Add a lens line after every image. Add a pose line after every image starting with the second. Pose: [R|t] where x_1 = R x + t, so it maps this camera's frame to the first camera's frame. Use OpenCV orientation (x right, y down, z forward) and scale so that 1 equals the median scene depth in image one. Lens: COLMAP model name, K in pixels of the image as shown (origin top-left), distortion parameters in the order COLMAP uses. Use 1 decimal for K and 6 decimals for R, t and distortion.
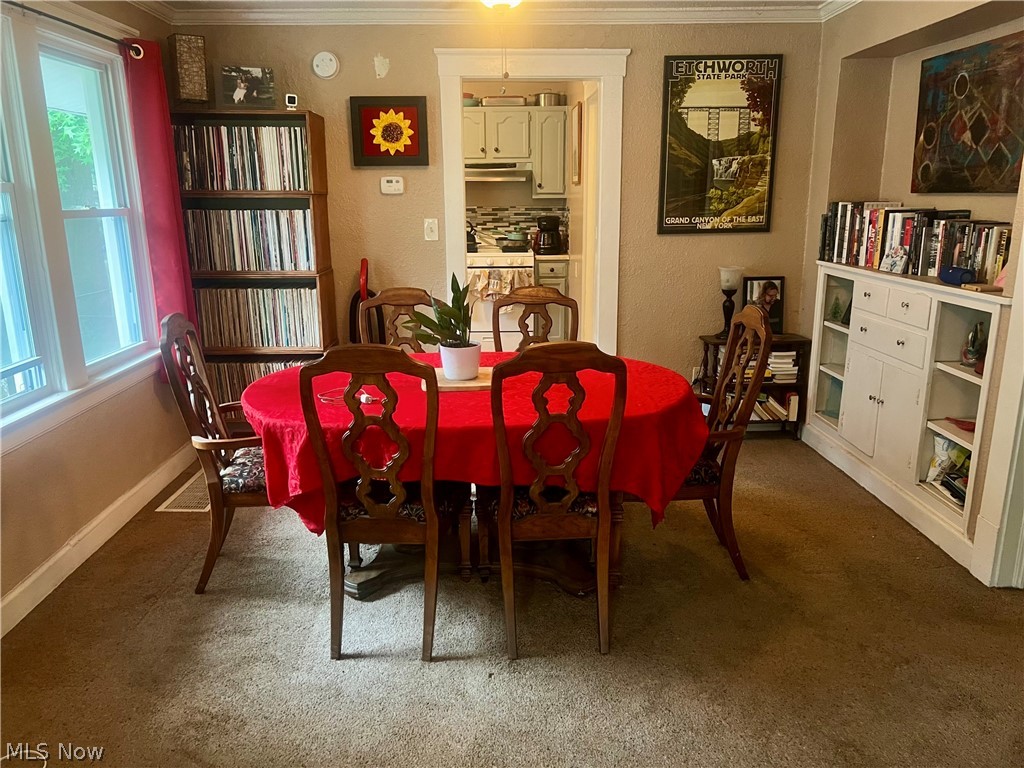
lens RADIAL K [[769.5, 0, 512.0], [0, 769.5, 385.3], [0, 0, 1]] dist [0.041337, -0.002068]
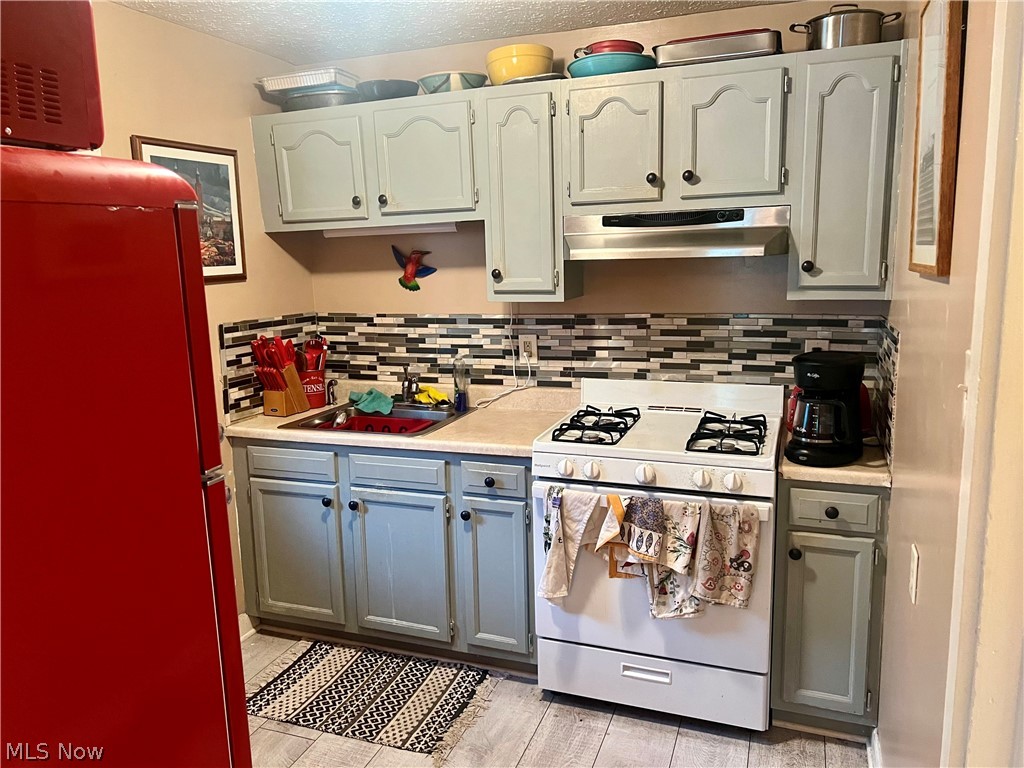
lens RADIAL K [[769.5, 0, 507.4], [0, 769.5, 378.9], [0, 0, 1]] dist [0.041337, -0.002068]
pose [[0.922306, 0.045765, -0.383740, 0.047891], [-0.074488, 0.995396, -0.060320, -0.174108], [0.379213, 0.084218, 0.921469, 0.617298]]
